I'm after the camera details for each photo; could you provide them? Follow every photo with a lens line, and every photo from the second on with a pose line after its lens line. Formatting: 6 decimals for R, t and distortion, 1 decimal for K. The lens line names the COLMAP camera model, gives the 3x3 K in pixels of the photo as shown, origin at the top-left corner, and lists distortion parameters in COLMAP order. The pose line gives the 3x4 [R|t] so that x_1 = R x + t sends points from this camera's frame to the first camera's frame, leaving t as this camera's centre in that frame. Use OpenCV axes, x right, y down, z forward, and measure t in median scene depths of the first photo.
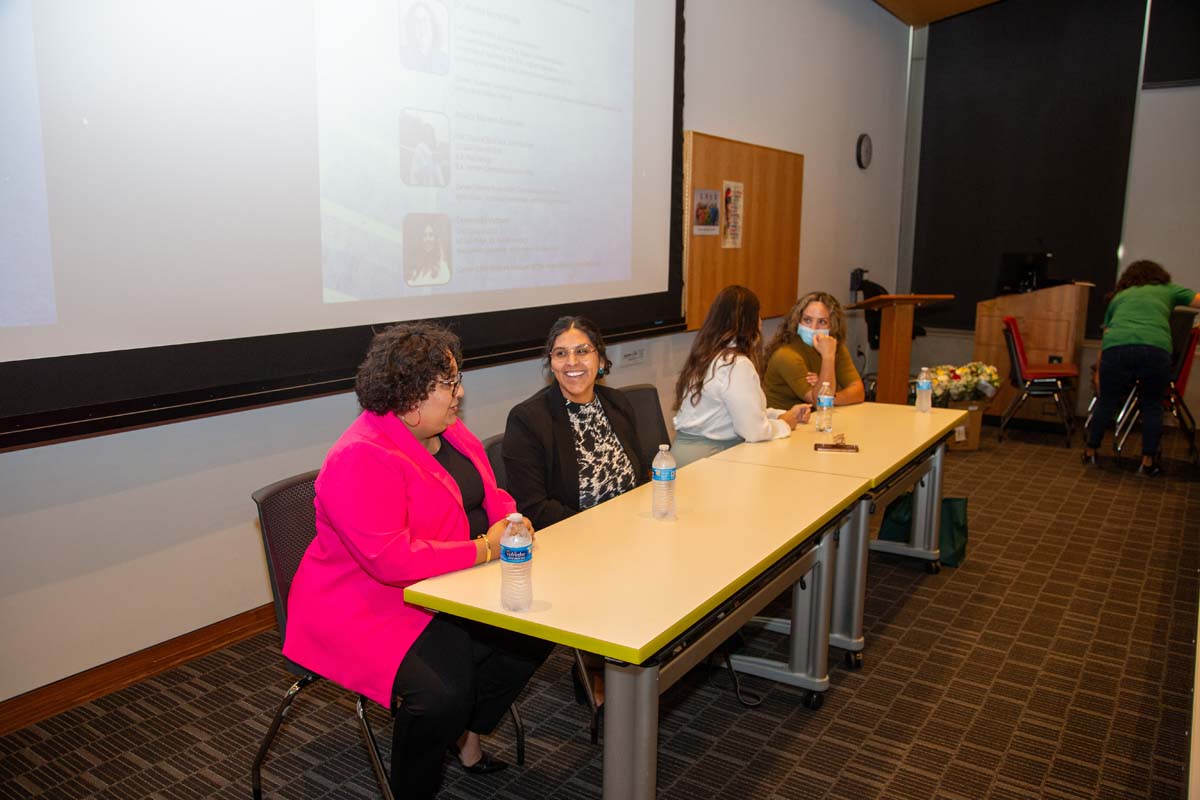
lens RADIAL K [[924.1, 0, 555.4], [0, 924.1, 396.8], [0, 0, 1]] dist [-0.049192, -0.000062]
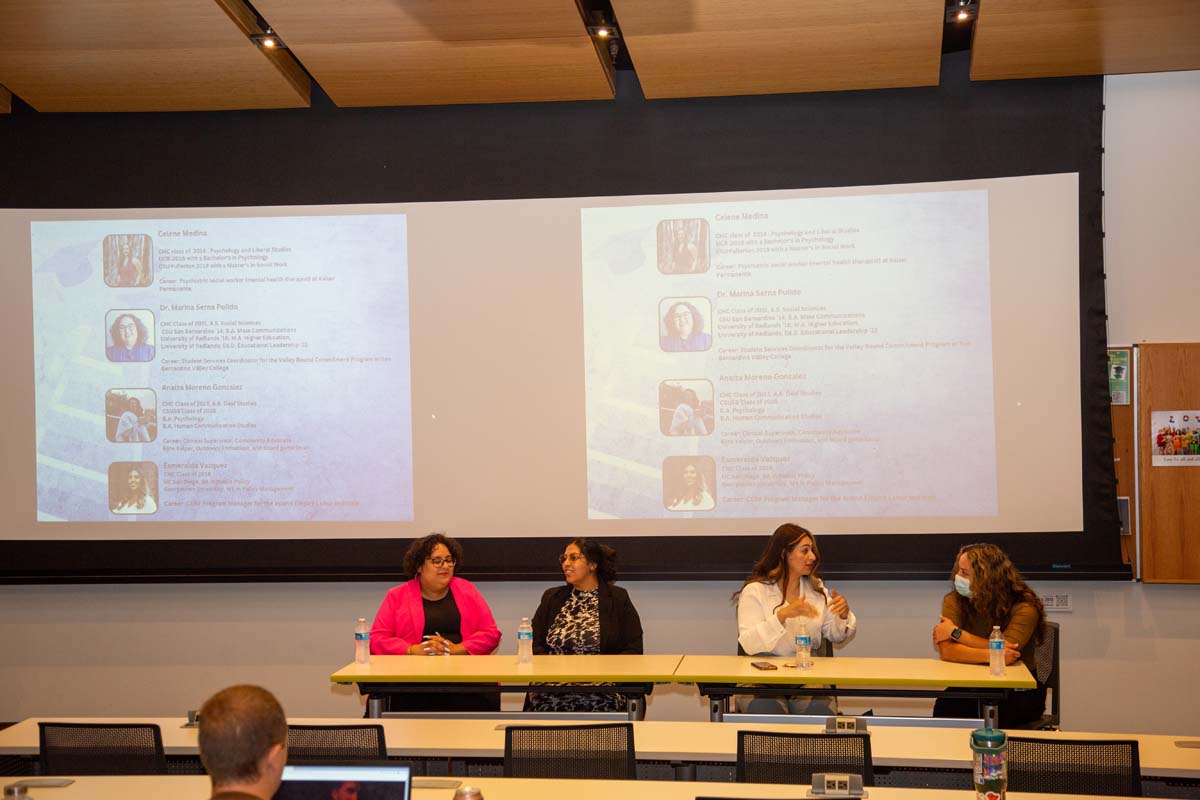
lens RADIAL K [[1971.6, 0, 600.0], [0, 1971.6, 400.0], [0, 0, 1]] dist [0.224868, -0.013958]
pose [[0.462466, 0.020298, -0.886405, 1.499801], [-0.128261, 0.990754, -0.044230, -0.090766], [0.877311, 0.134146, 0.460793, -0.268411]]
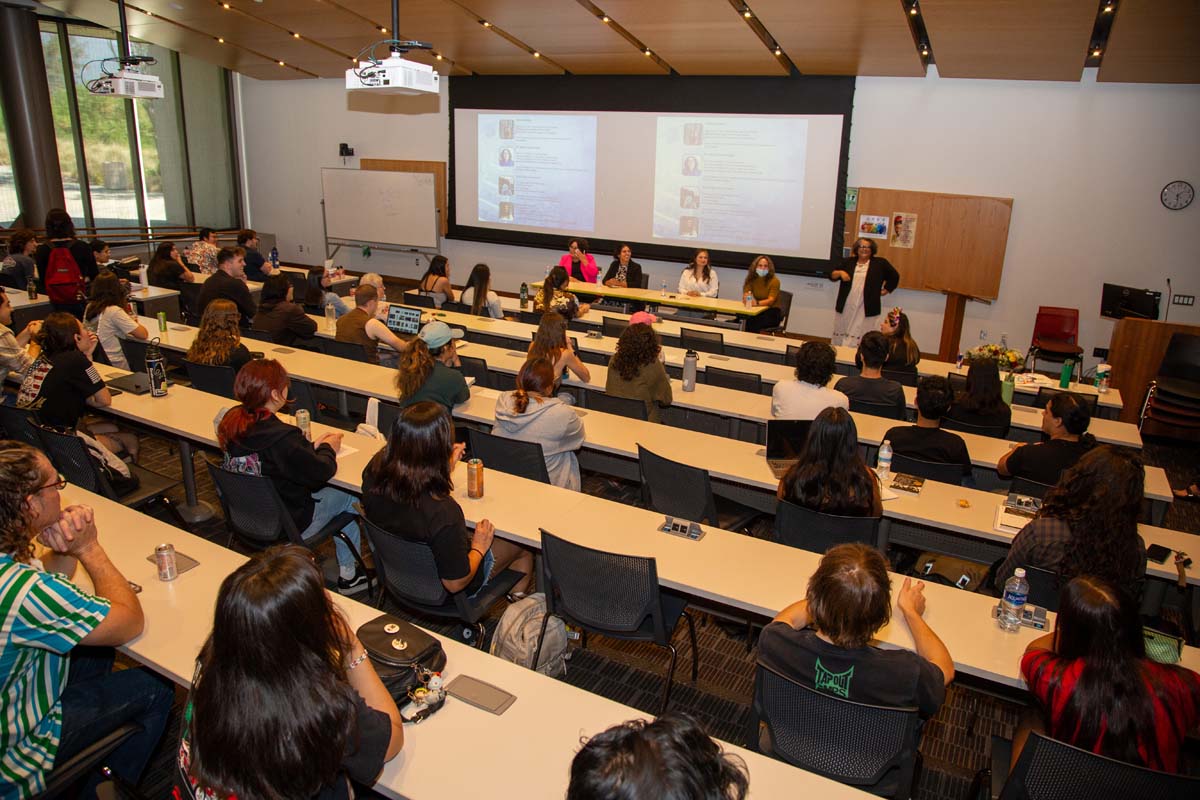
lens RADIAL K [[819.8, 0, 629.7], [0, 819.8, 384.0], [0, 0, 1]] dist [-0.125083, 0.094183]
pose [[0.163119, 0.265110, -0.950320, 1.877267], [-0.212699, 0.950020, 0.228518, -0.166110], [0.963406, 0.164856, 0.211355, 0.167528]]
